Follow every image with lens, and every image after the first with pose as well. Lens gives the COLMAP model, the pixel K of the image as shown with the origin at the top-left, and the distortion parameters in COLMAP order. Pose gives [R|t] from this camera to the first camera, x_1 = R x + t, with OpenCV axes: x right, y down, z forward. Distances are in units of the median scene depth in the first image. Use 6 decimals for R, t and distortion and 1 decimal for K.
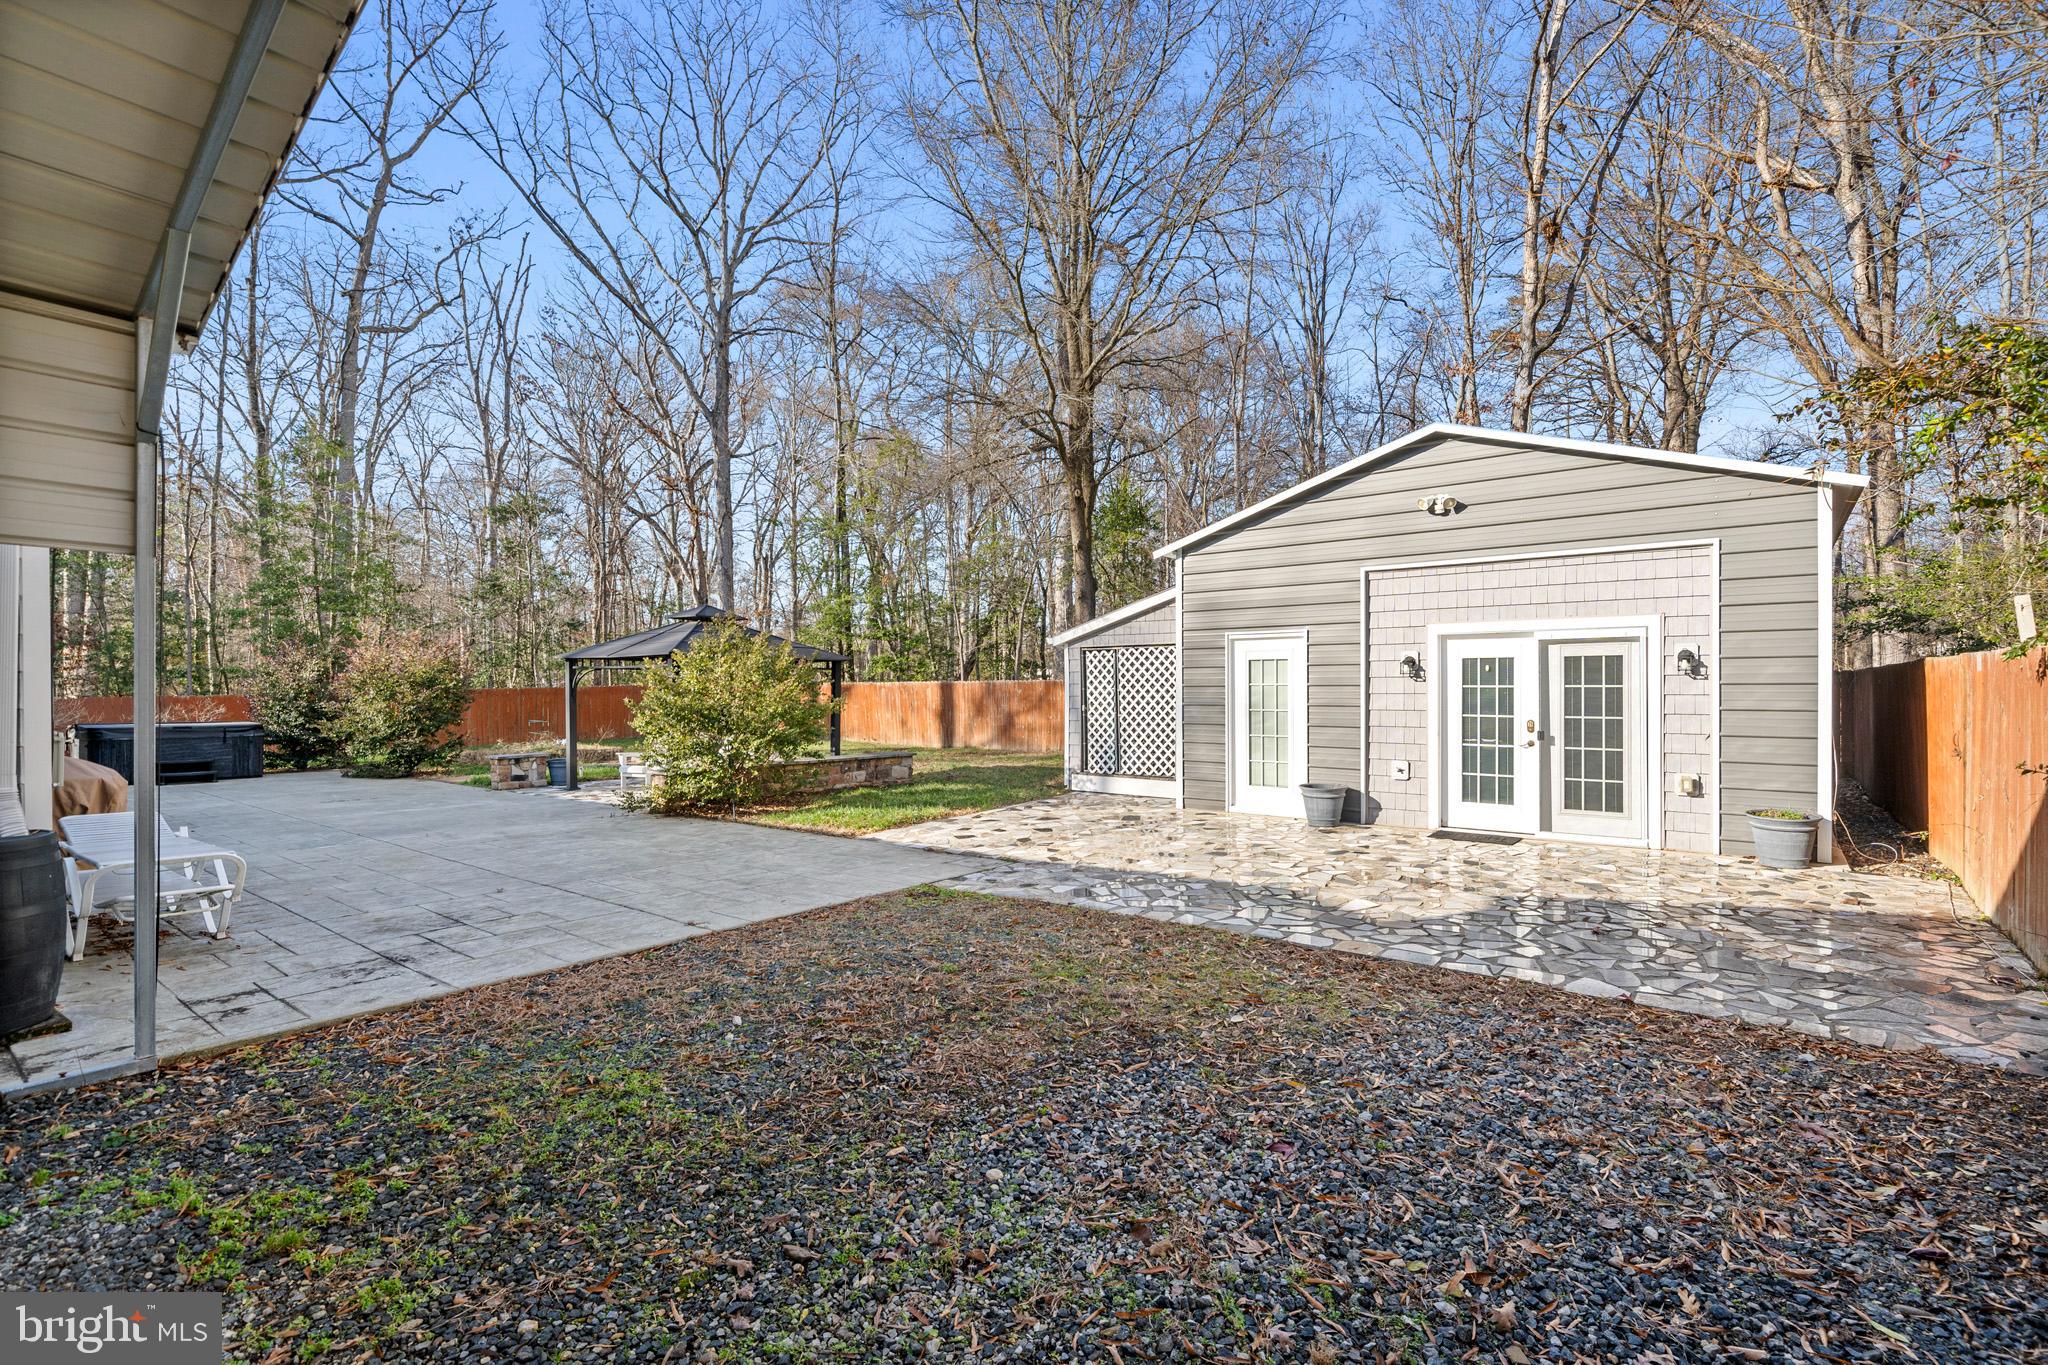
lens RADIAL K [[912.8, 0, 1037.9], [0, 912.8, 685.4], [0, 0, 1]] dist [-0.001851, 0.000093]
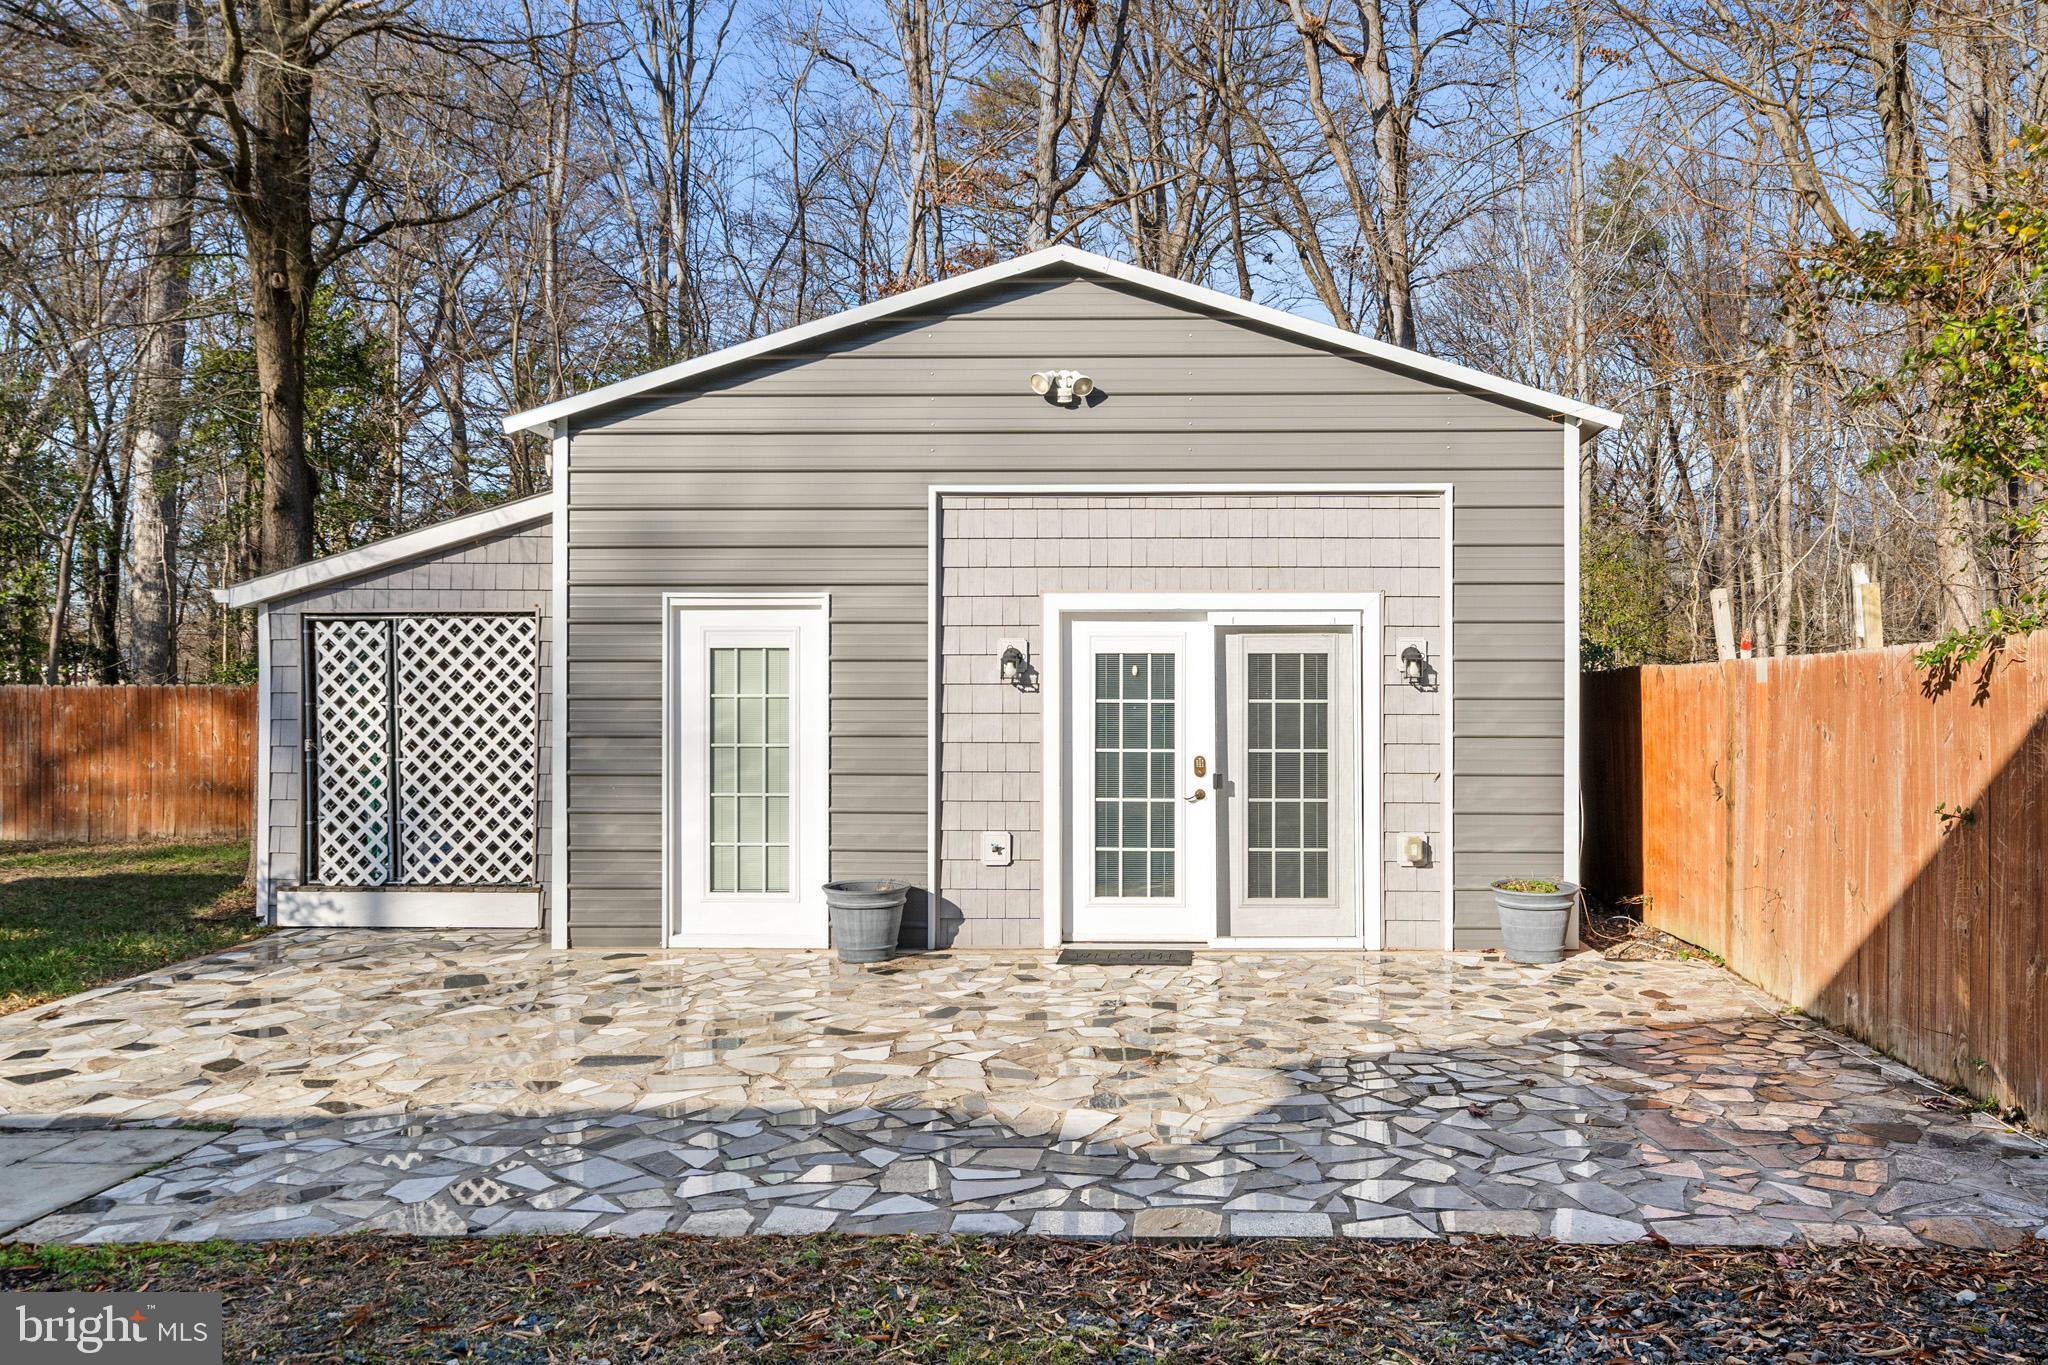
lens RADIAL K [[1440.7, 0, 1014.3], [0, 1440.7, 687.7], [0, 0, 1]] dist [-0.000290, -0.000659]
pose [[0.804789, 0.008976, 0.593492, -0.133198], [-0.004132, 0.999946, -0.009520, 0.001745], [-0.593546, 0.005209, 0.804783, 0.290340]]
